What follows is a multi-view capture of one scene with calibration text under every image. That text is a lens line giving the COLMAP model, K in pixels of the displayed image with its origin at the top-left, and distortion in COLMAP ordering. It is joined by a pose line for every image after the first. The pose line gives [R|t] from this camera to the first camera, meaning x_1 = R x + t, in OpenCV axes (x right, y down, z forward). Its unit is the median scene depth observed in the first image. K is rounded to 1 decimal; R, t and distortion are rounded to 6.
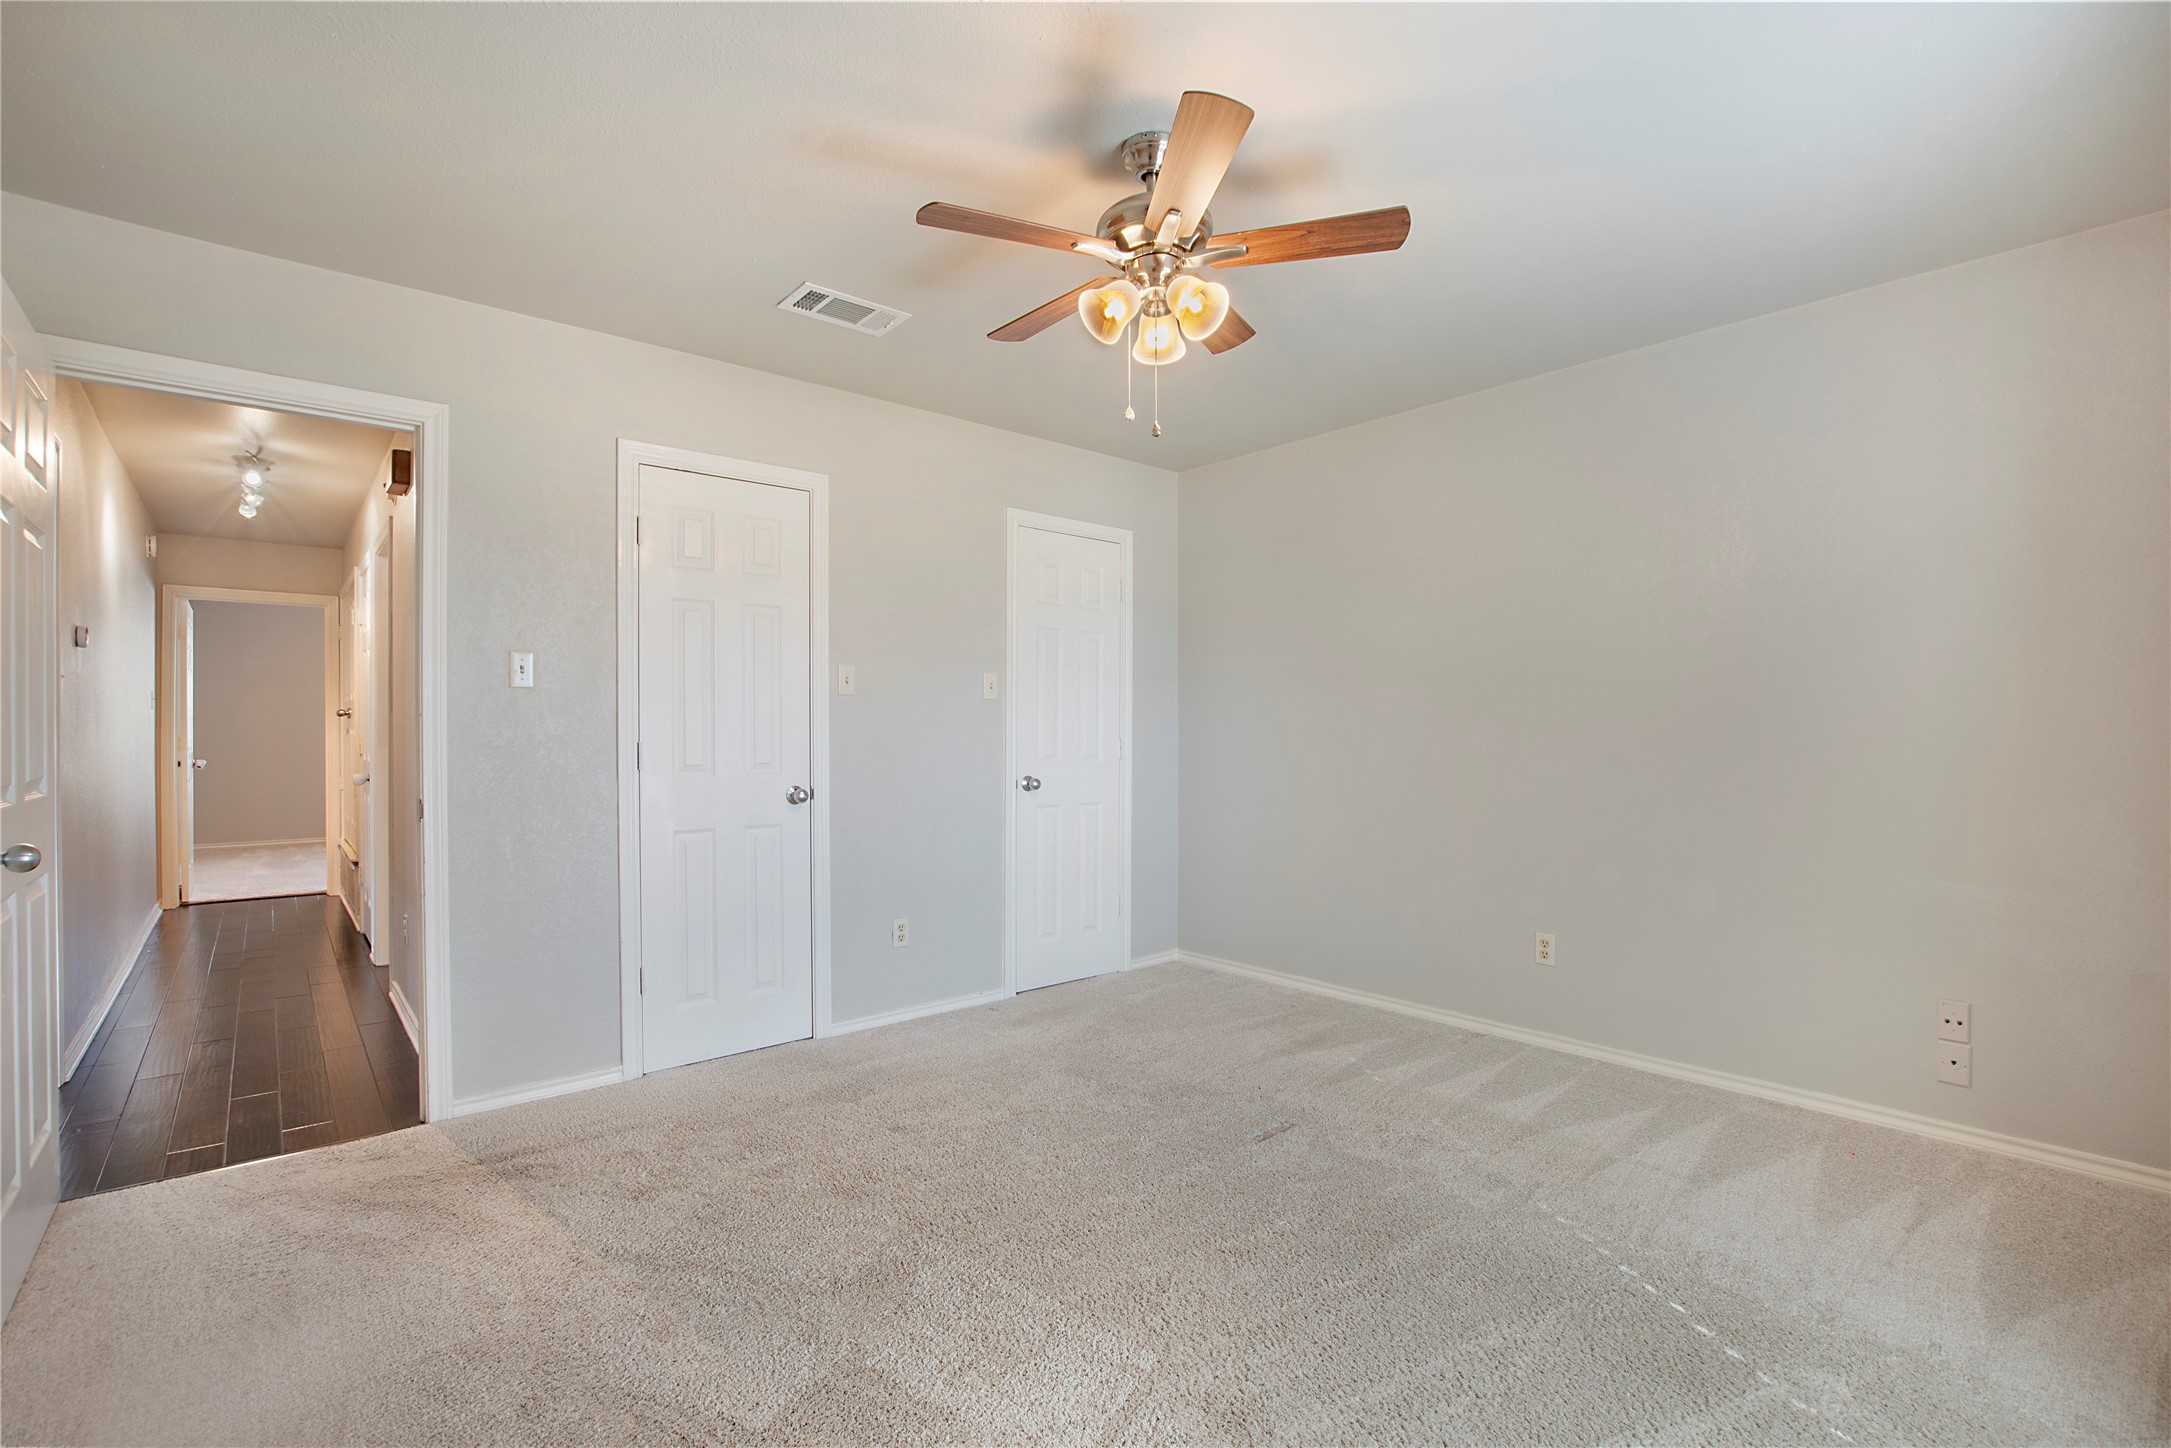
lens RADIAL K [[963.8, 0, 1081.9], [0, 963.8, 730.9], [0, 0, 1]] dist [-0.023604, 0.001107]
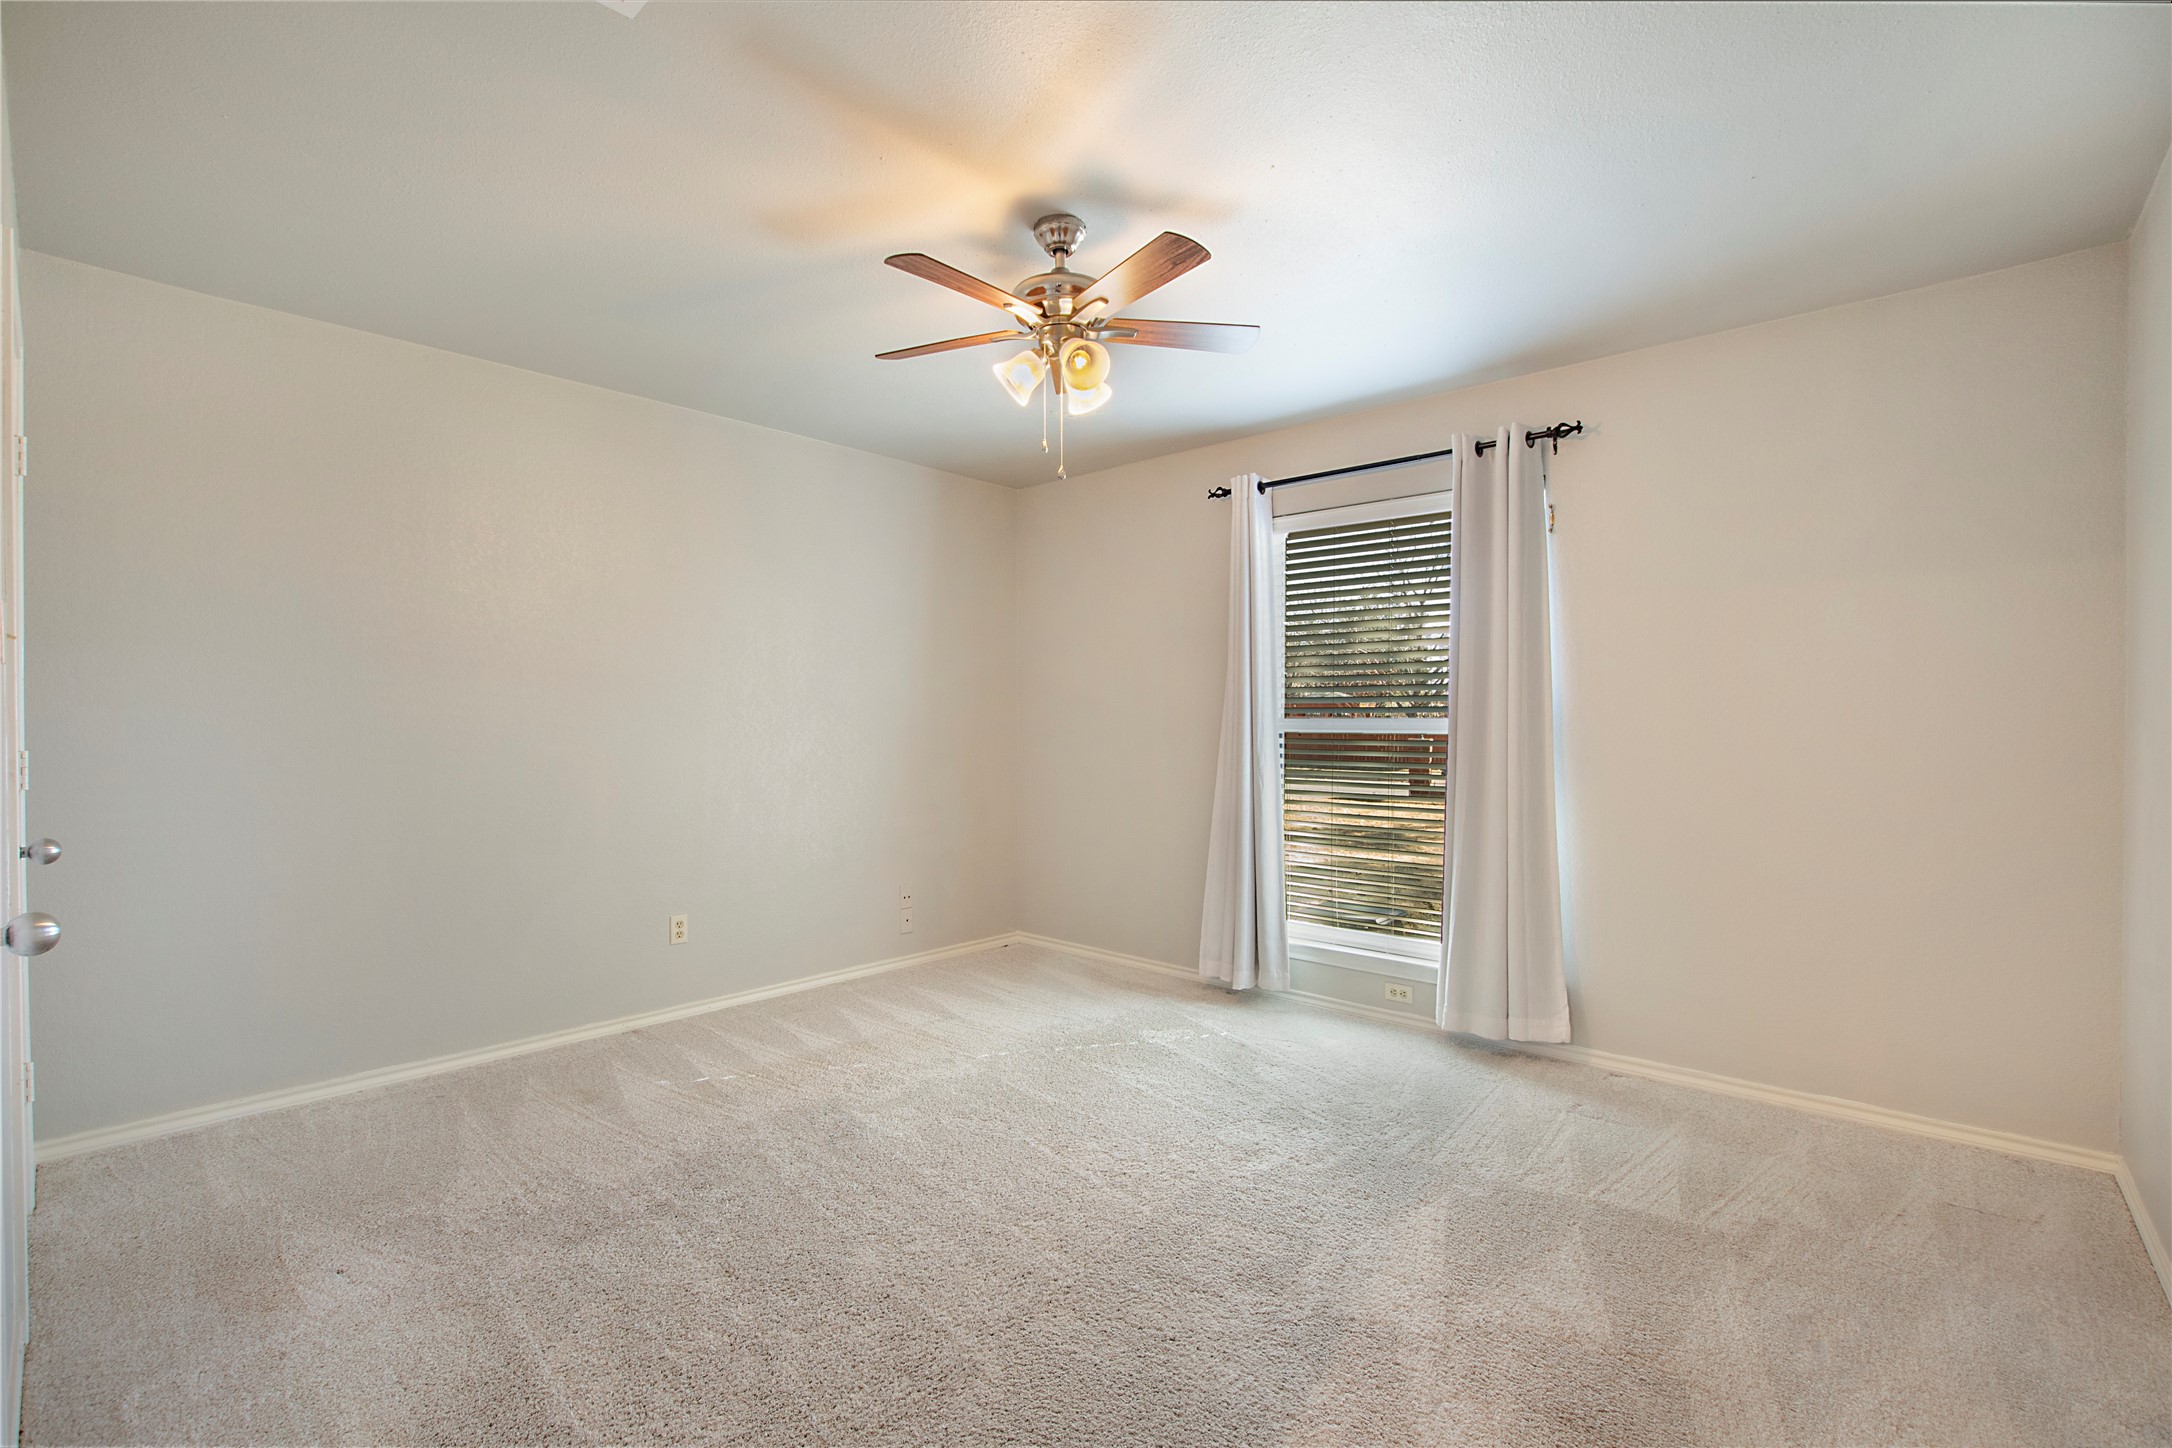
lens RADIAL K [[964.3, 0, 1082.4], [0, 964.3, 730.9], [0, 0, 1]] dist [-0.023604, 0.001107]
pose [[-0.117762, -0.001416, 0.993041, -0.787150], [0.002410, 0.999996, 0.001711, 0.003204], [-0.993039, 0.002595, -0.117758, 0.817192]]
